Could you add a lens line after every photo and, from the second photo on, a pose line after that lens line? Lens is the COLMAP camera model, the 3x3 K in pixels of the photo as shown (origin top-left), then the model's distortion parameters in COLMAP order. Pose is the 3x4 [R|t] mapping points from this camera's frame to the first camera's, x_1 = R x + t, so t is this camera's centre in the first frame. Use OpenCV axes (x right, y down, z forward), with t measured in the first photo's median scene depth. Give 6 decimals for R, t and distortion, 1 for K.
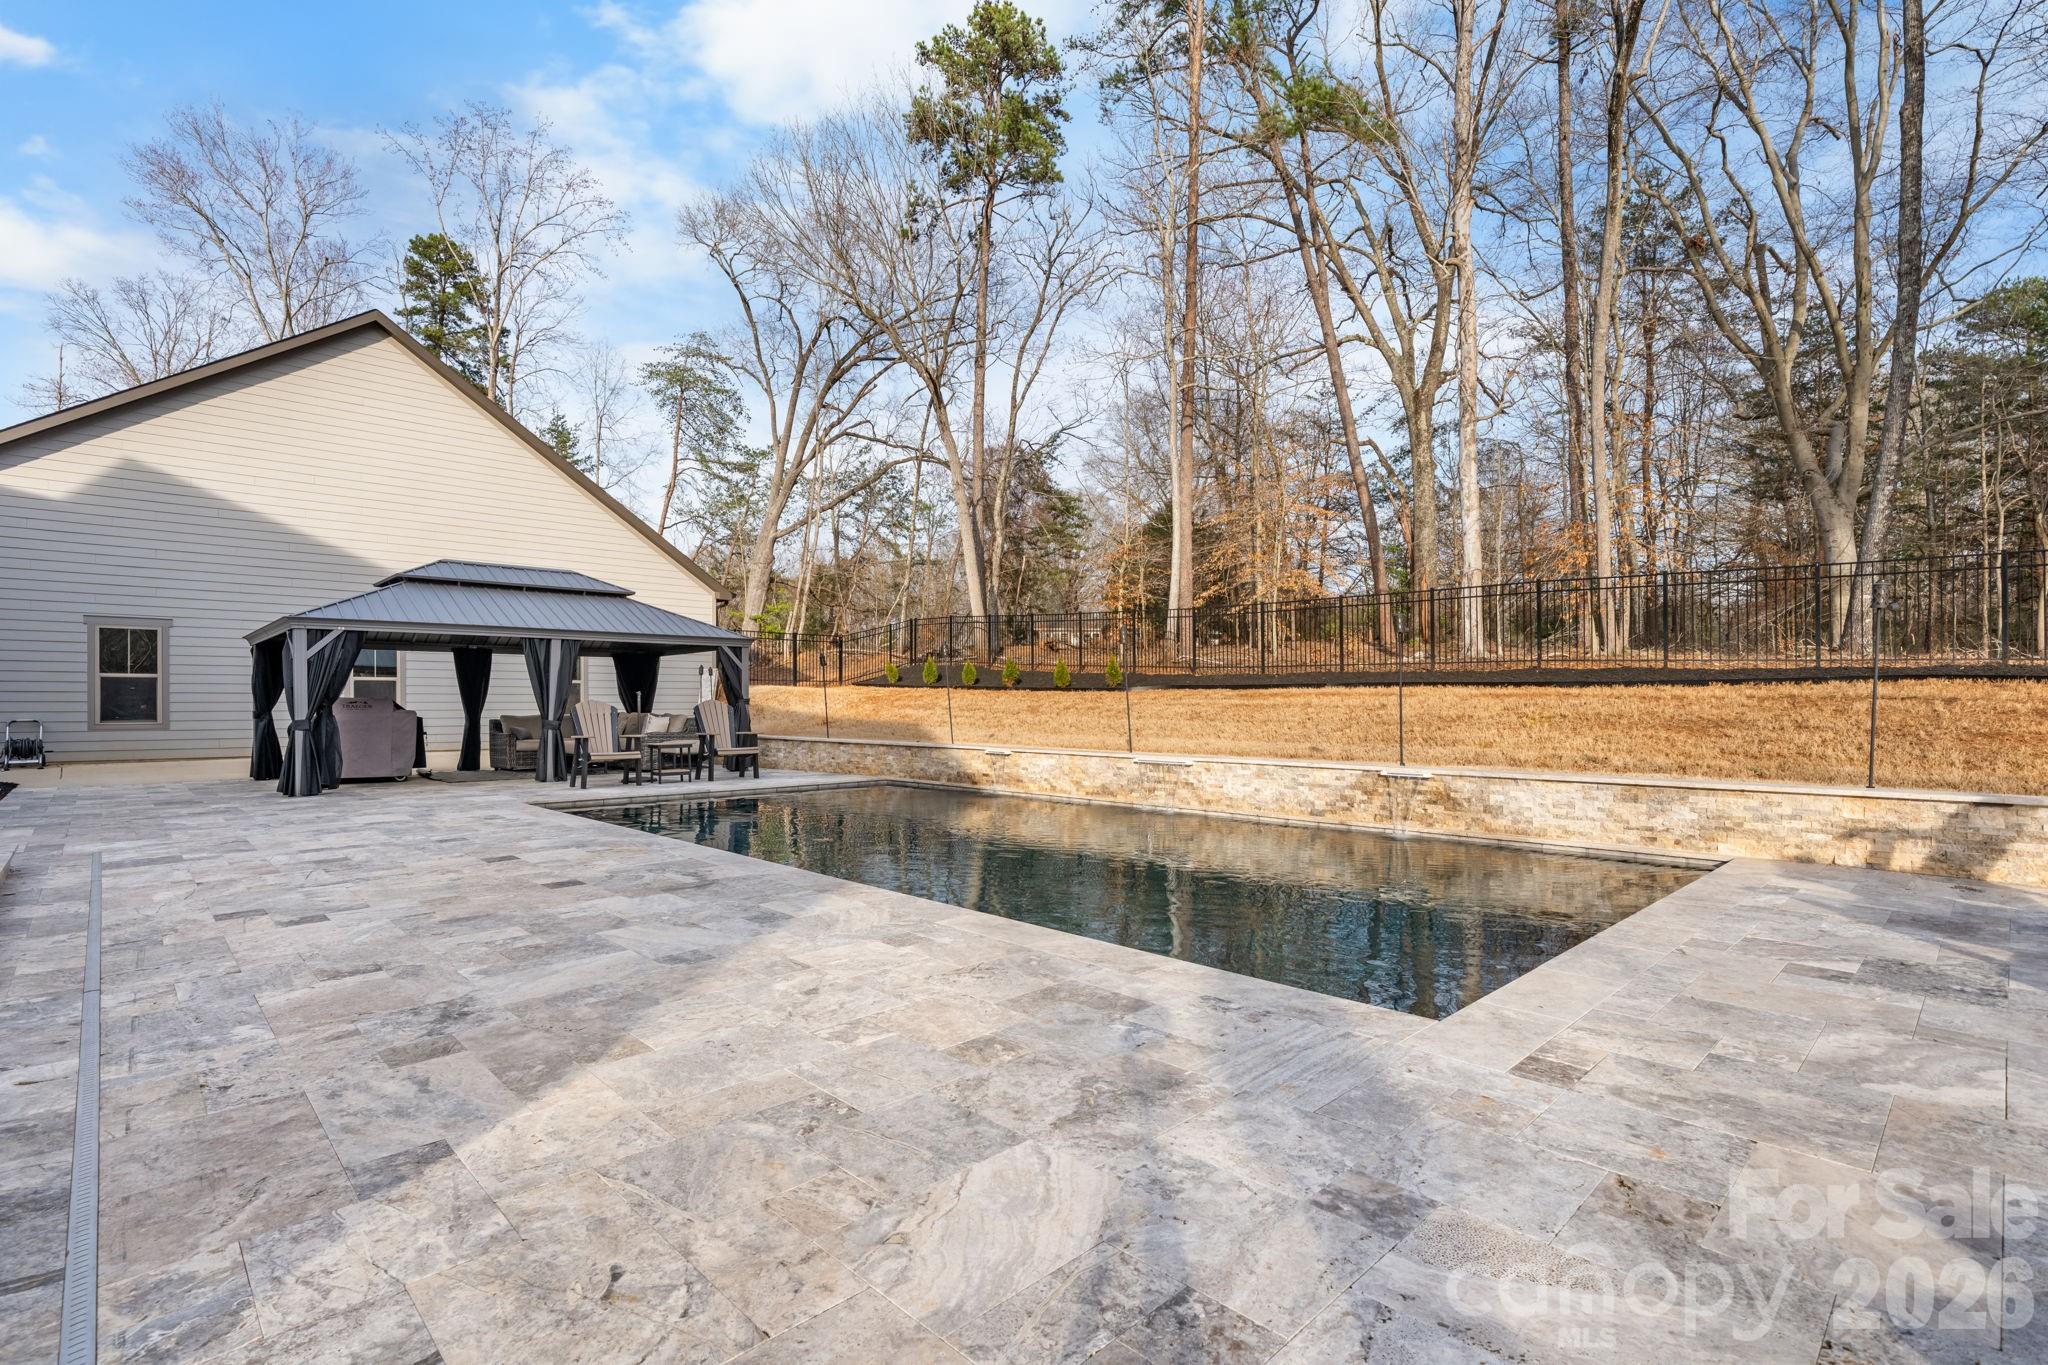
lens RADIAL K [[962.5, 0, 1022.1], [0, 962.5, 700.4], [0, 0, 1]] dist [-0.000483, 0.000280]
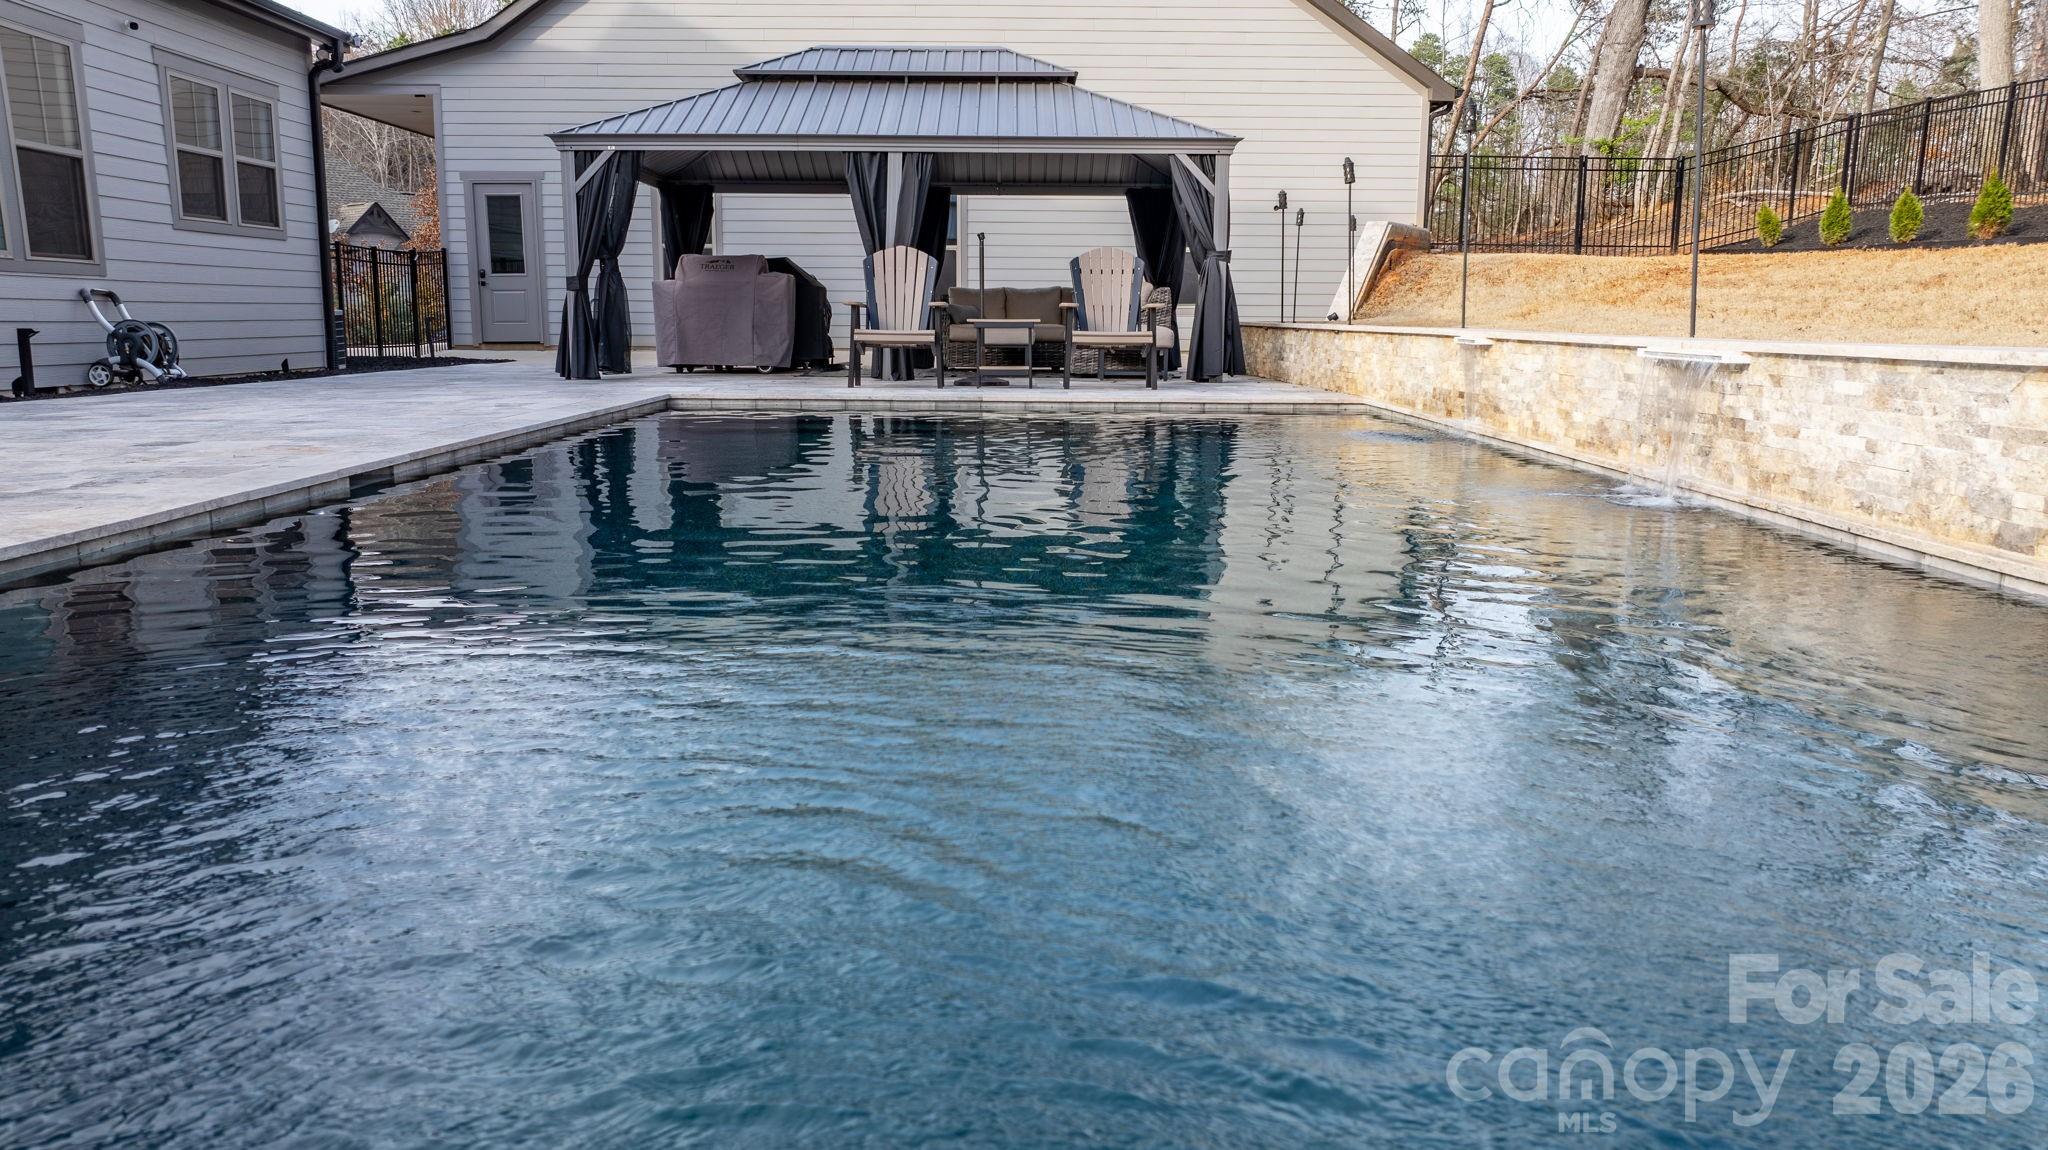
lens RADIAL K [[1449.7, 0, 1017.2], [0, 1449.7, 581.0], [0, 0, 1]] dist [-0.010662, 0.000543]
pose [[0.723465, 0.131032, -0.677812, 0.217578], [-0.005305, 0.982848, 0.184339, 0.031970], [0.690341, -0.129767, 0.711752, 0.298888]]
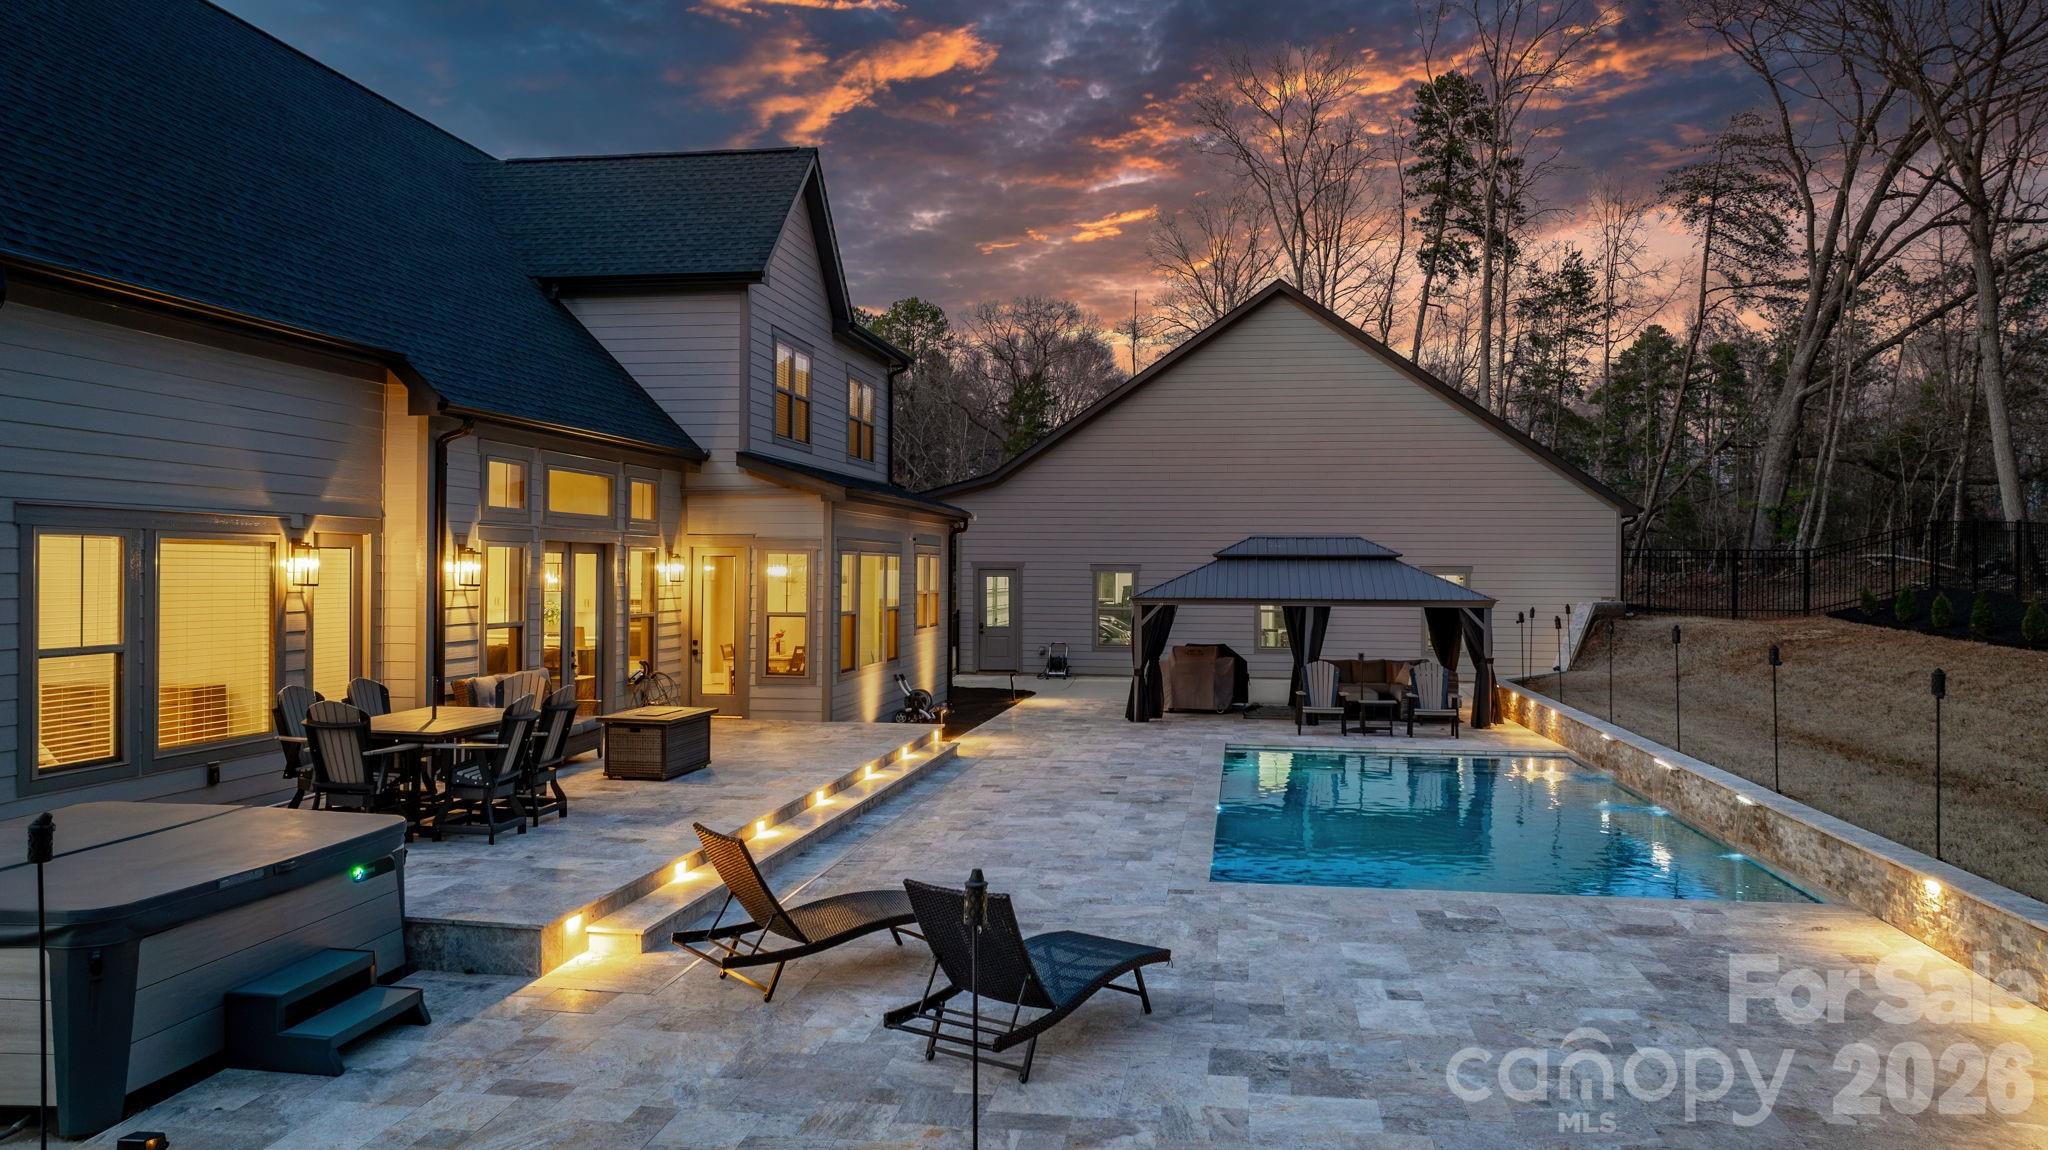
lens RADIAL K [[1449.7, 0, 1025.6], [0, 1449.7, 566.5], [0, 0, 1]] dist [-0.010662, 0.000543]
pose [[0.611979, 0.002921, -0.790869, 0.629514], [-0.005171, 0.999987, -0.000308, -0.096309], [0.790857, 0.004278, 0.611986, -0.334538]]
